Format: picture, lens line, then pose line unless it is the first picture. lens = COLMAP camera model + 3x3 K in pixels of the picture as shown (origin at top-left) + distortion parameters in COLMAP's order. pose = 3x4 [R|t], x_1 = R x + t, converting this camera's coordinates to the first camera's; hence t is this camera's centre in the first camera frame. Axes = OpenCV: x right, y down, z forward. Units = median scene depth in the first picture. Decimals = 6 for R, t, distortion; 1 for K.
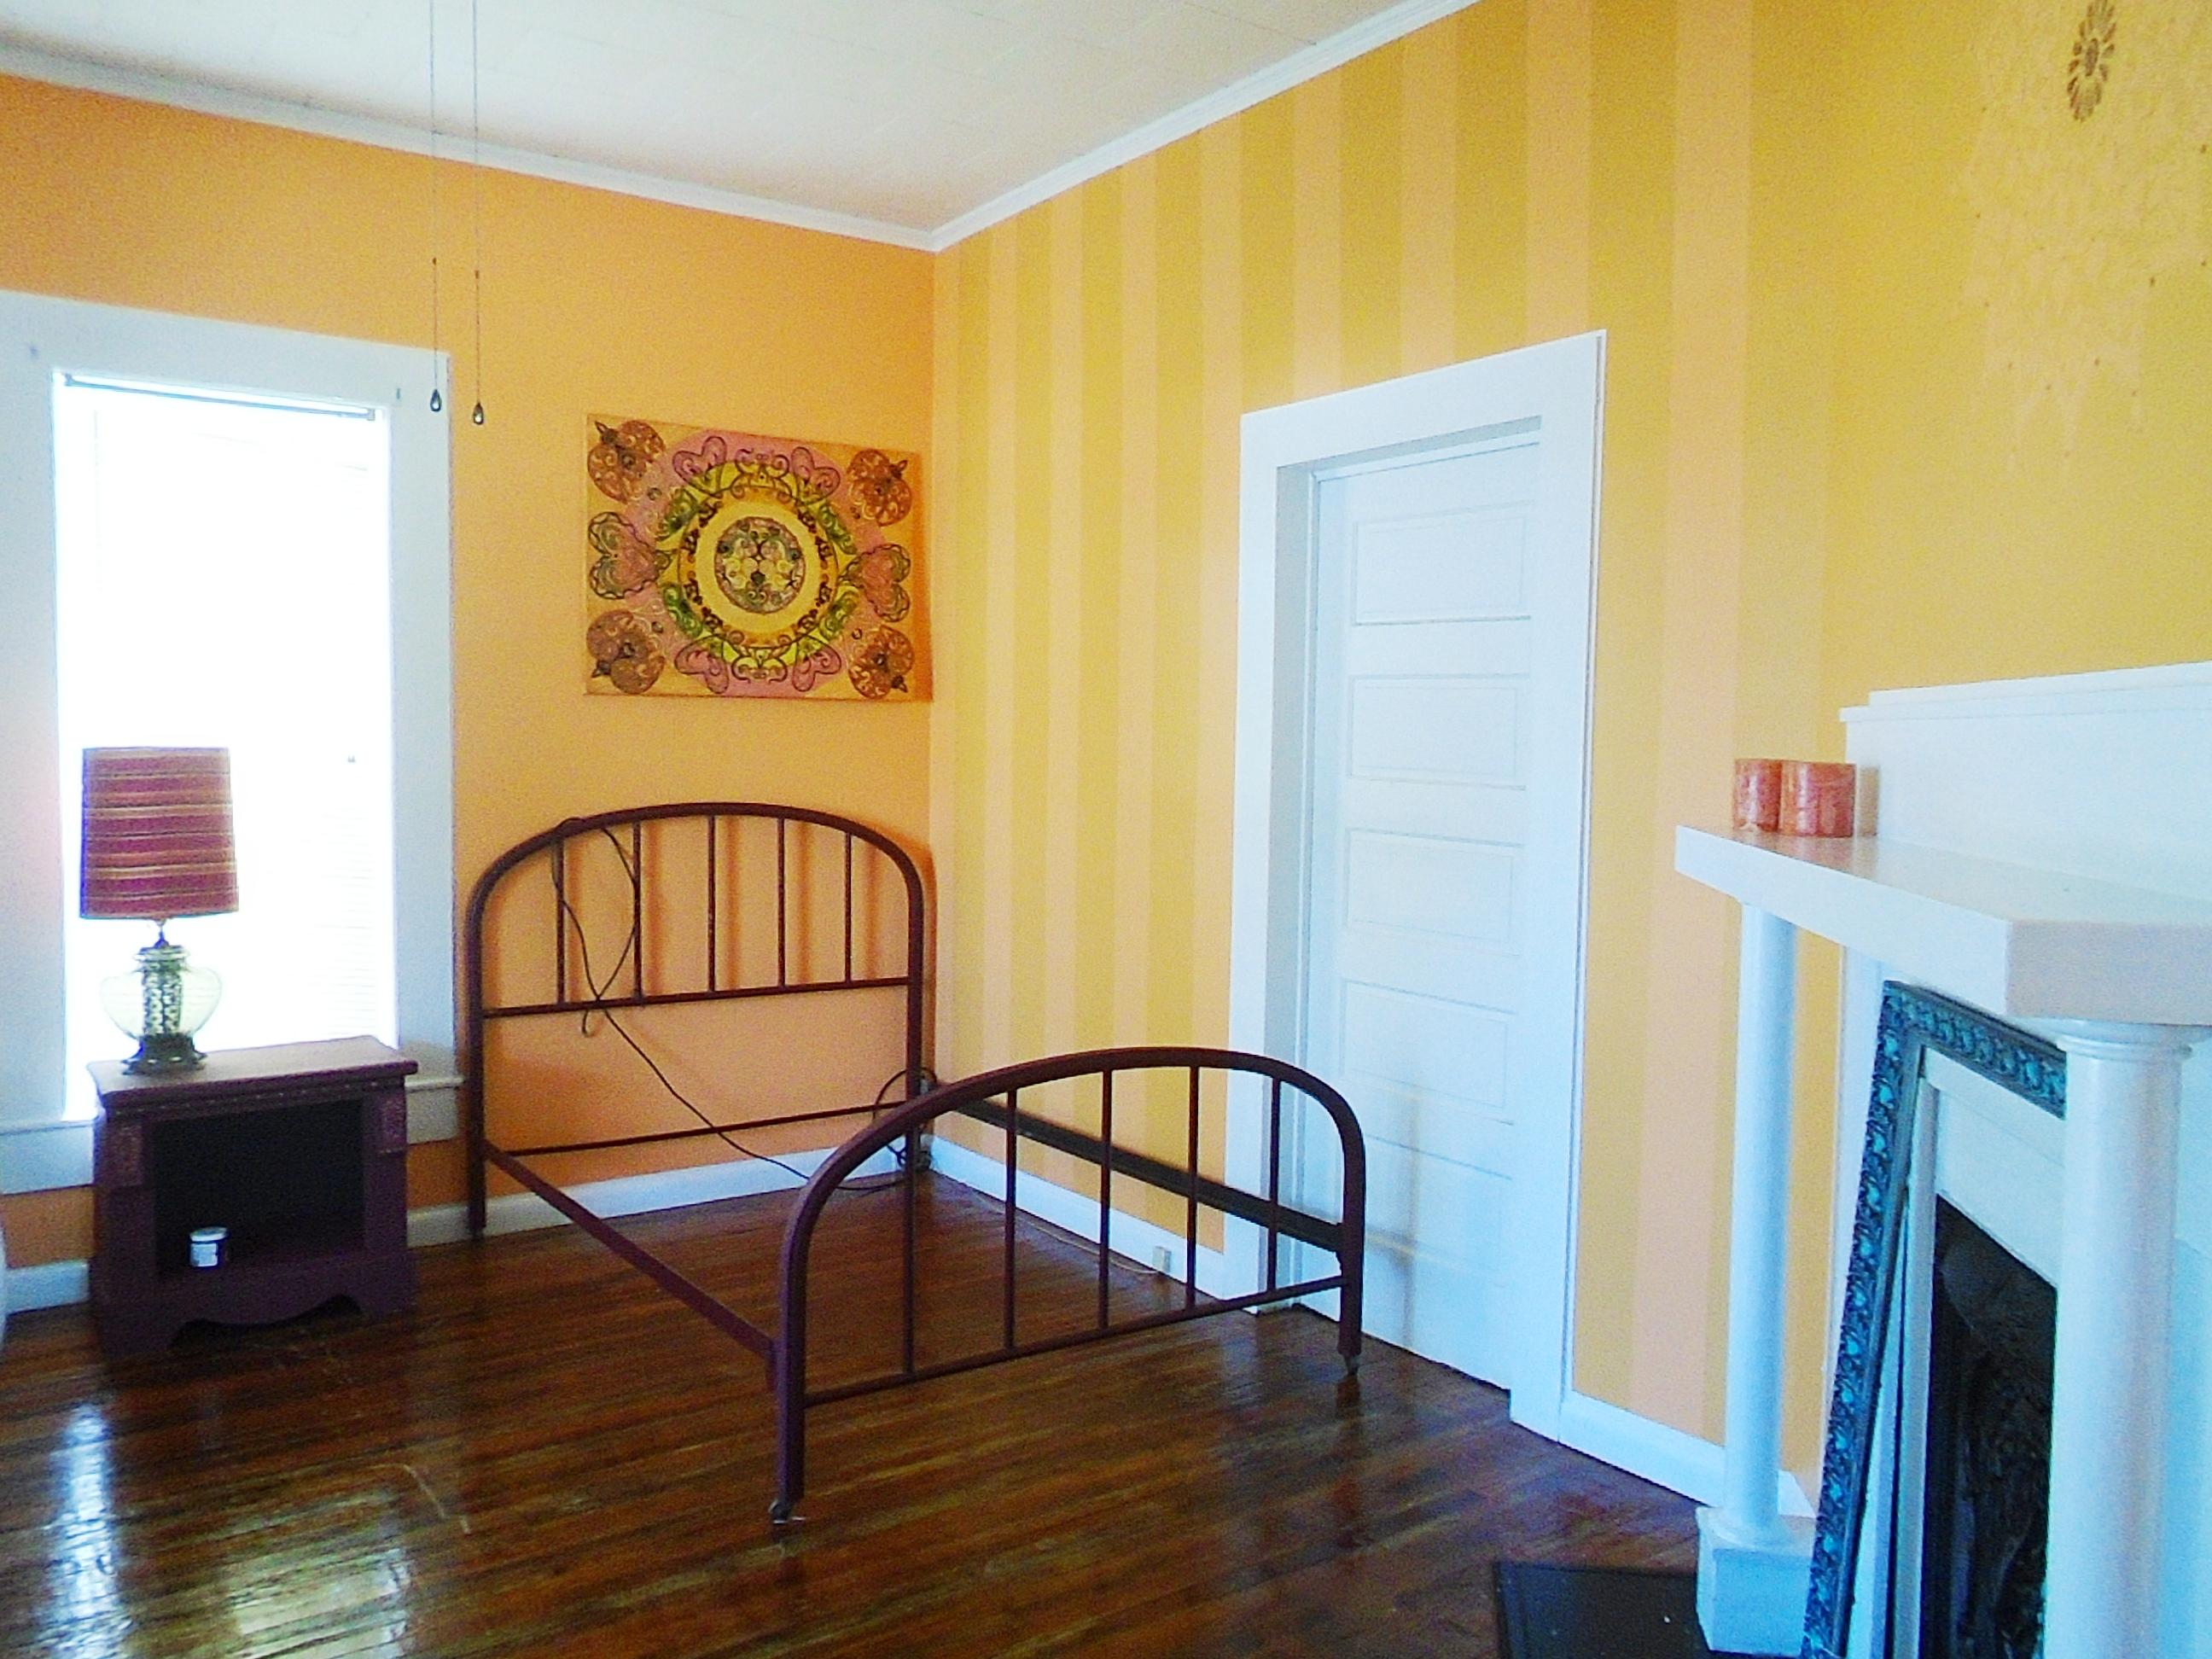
lens RADIAL K [[1690.1, 0, 1106.0], [0, 1690.1, 829.5], [0, 0, 1]] dist [-0.005046, -0.000627]
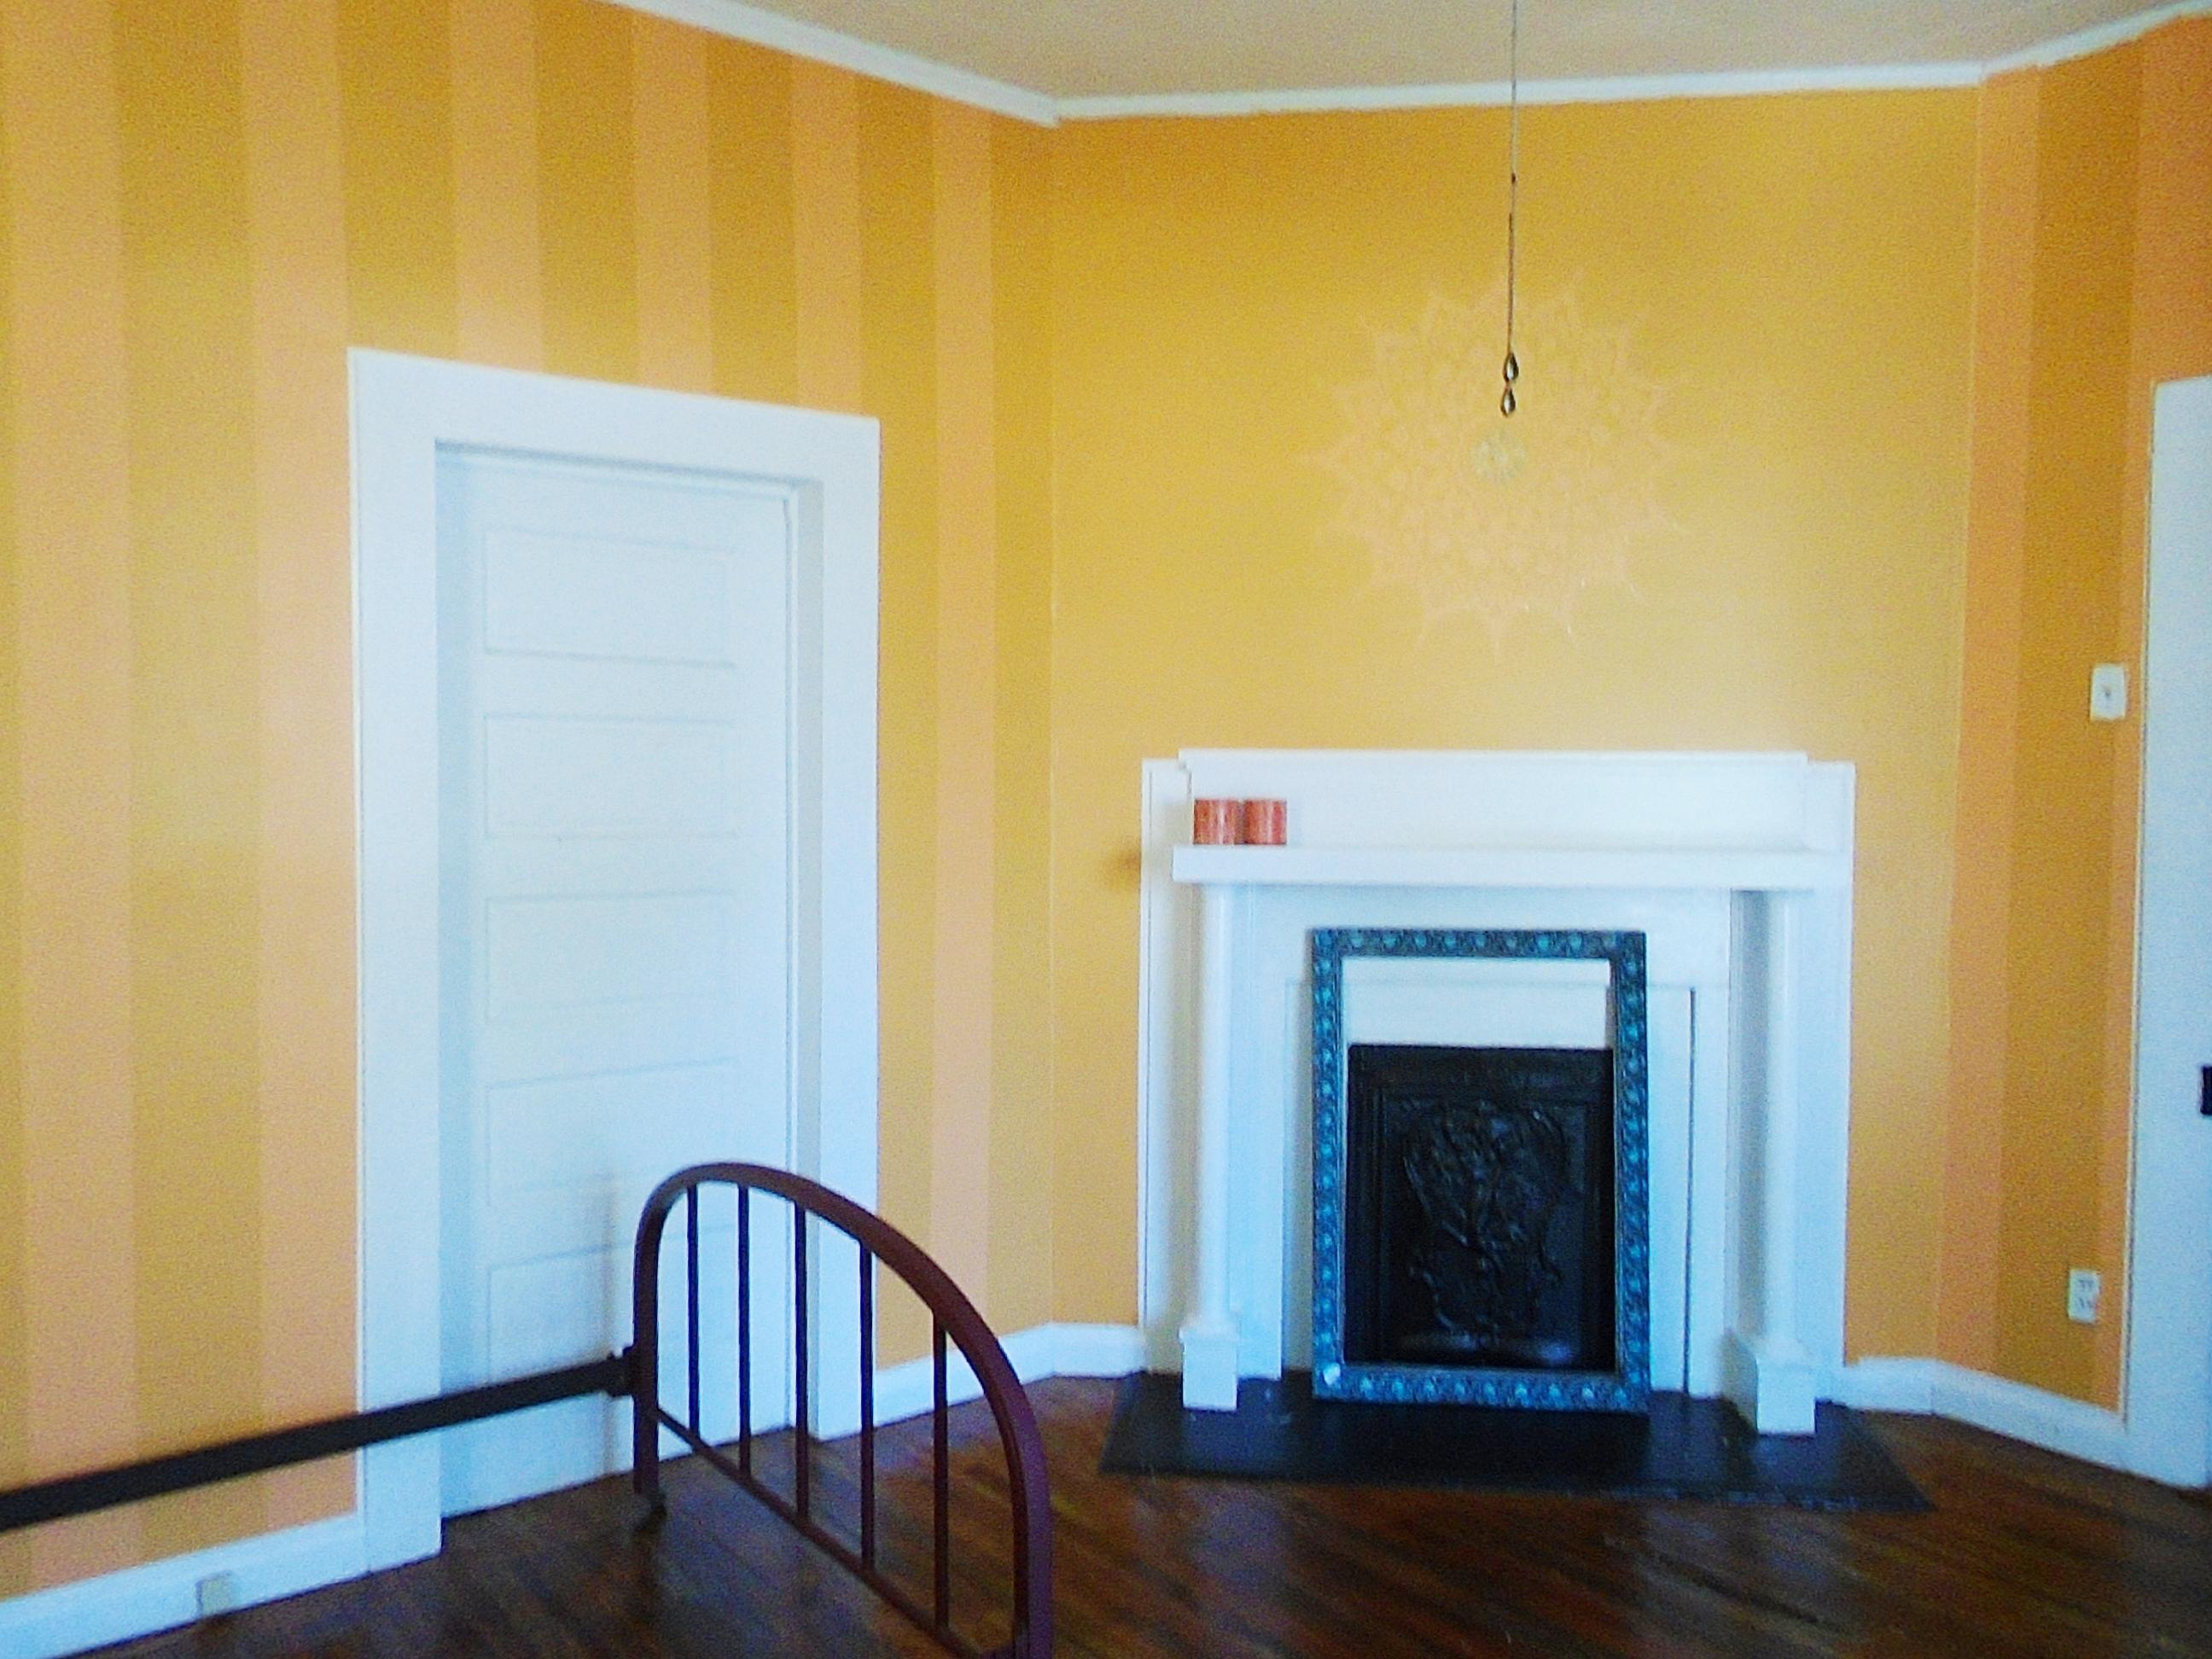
lens RADIAL K [[1690.1, 0, 1106.0], [0, 1690.1, 829.5], [0, 0, 1]] dist [-0.005046, -0.000627]
pose [[-0.038587, -0.057196, 0.997617, -0.774432], [0.052494, 0.996866, 0.059184, -0.075916], [-0.997875, 0.054653, -0.035464, 0.830236]]
